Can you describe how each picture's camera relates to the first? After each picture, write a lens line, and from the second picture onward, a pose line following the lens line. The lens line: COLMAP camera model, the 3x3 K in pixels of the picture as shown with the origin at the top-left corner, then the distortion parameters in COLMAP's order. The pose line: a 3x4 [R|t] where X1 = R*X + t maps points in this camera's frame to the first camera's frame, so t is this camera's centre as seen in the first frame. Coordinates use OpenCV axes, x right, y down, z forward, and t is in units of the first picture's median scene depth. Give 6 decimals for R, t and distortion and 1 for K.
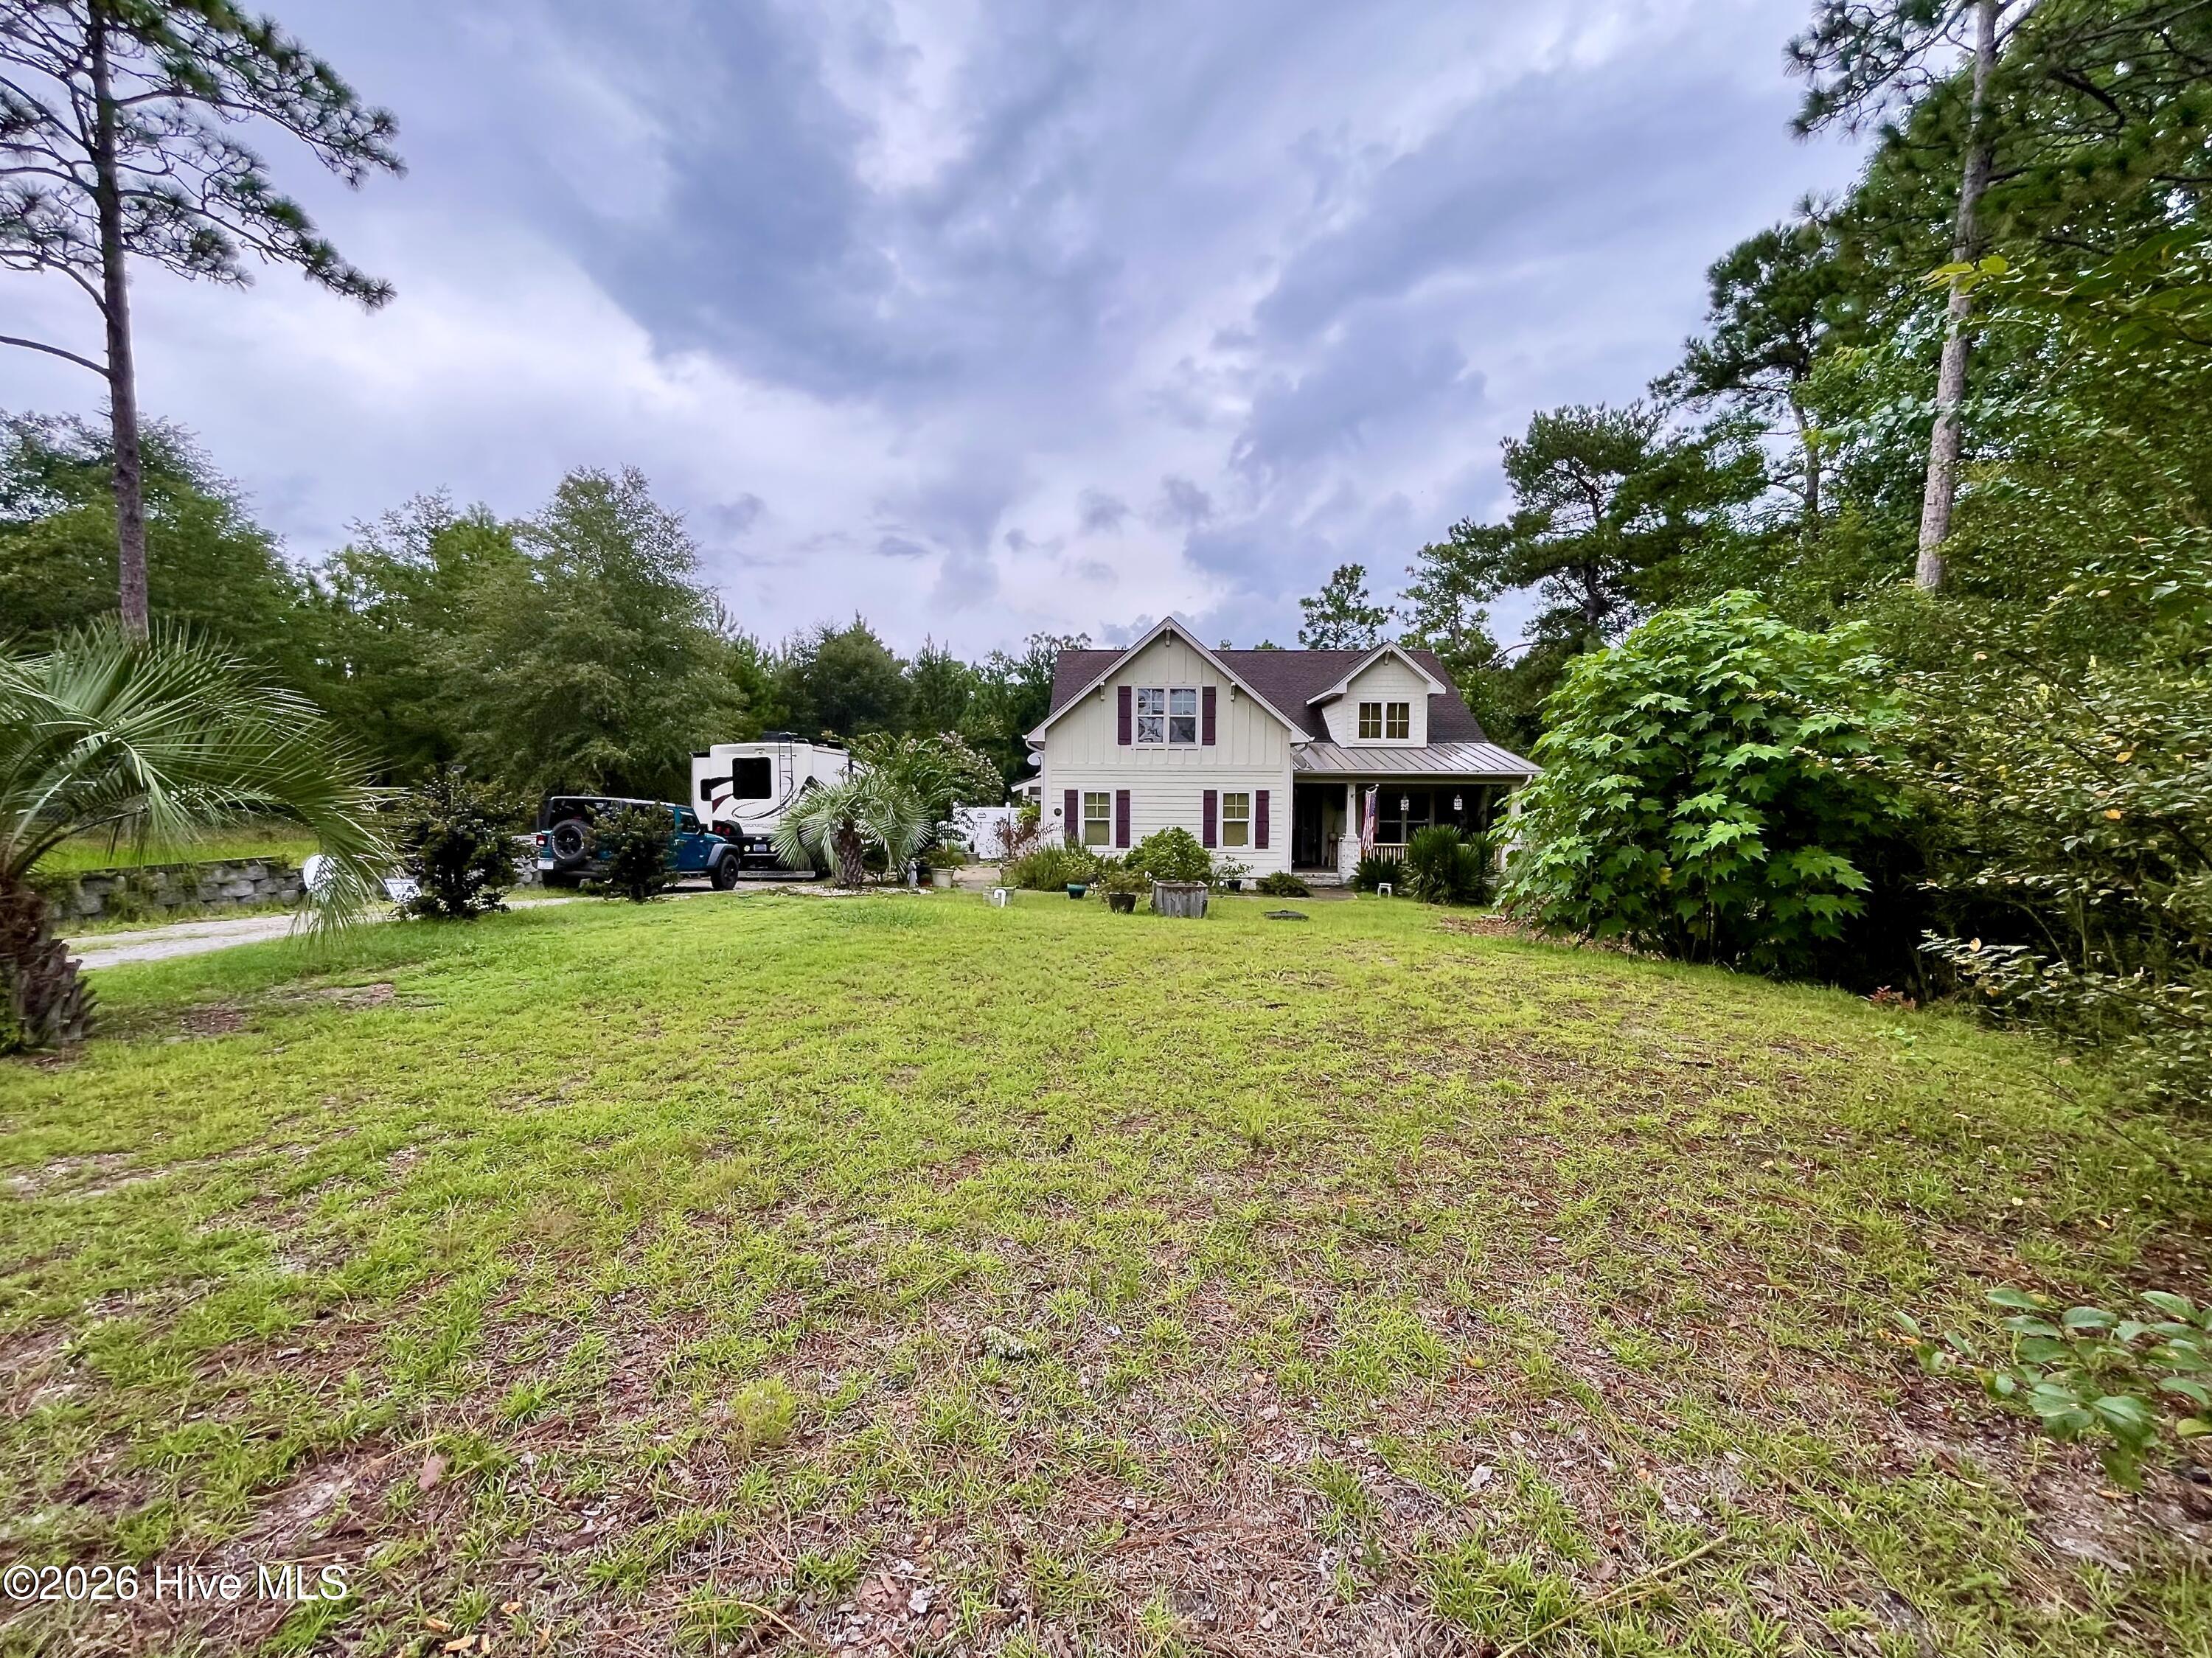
lens RADIAL K [[922.9, 0, 1102.3], [0, 922.9, 836.8], [0, 0, 1]] dist [0.000805, 0.001249]
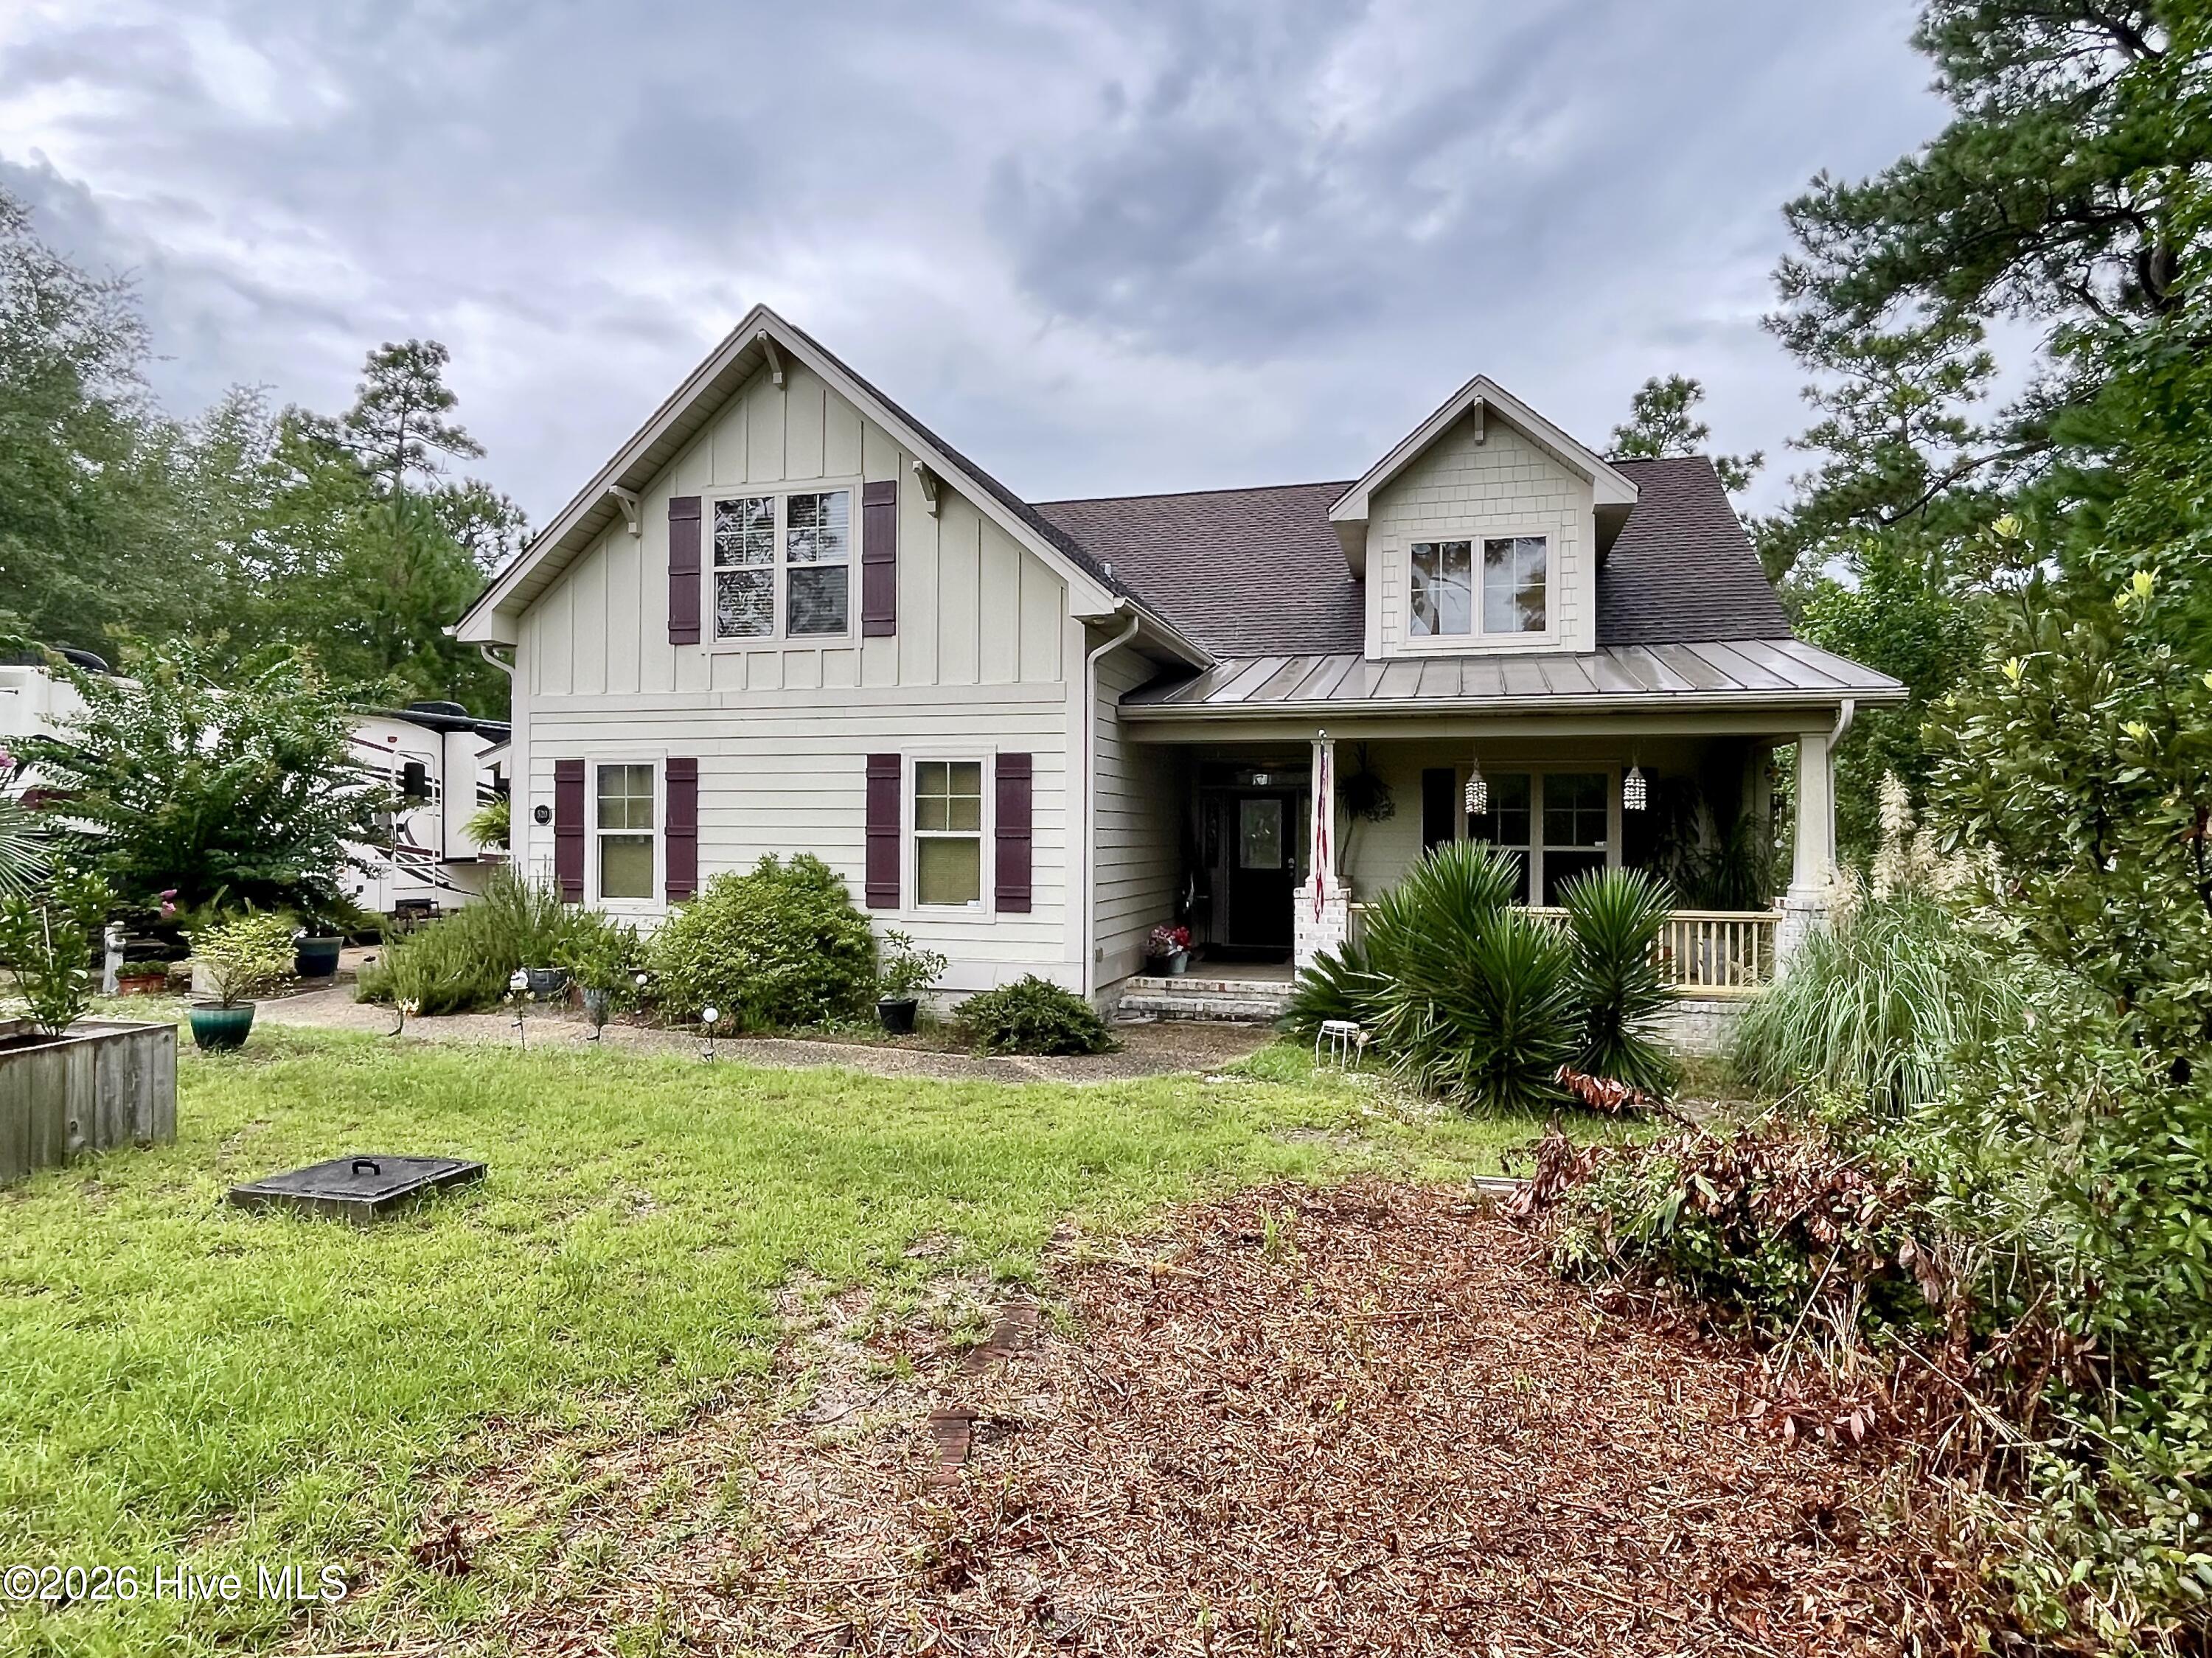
lens RADIAL K [[1262.7, 0, 1110.4], [0, 1262.7, 822.2], [0, 0, 1]] dist [0.006940, 0.000588]
pose [[0.967430, -0.001851, -0.253131, 0.337230], [-0.010486, 0.998822, -0.047382, 0.000614], [0.252920, 0.048493, 0.966271, 0.524029]]
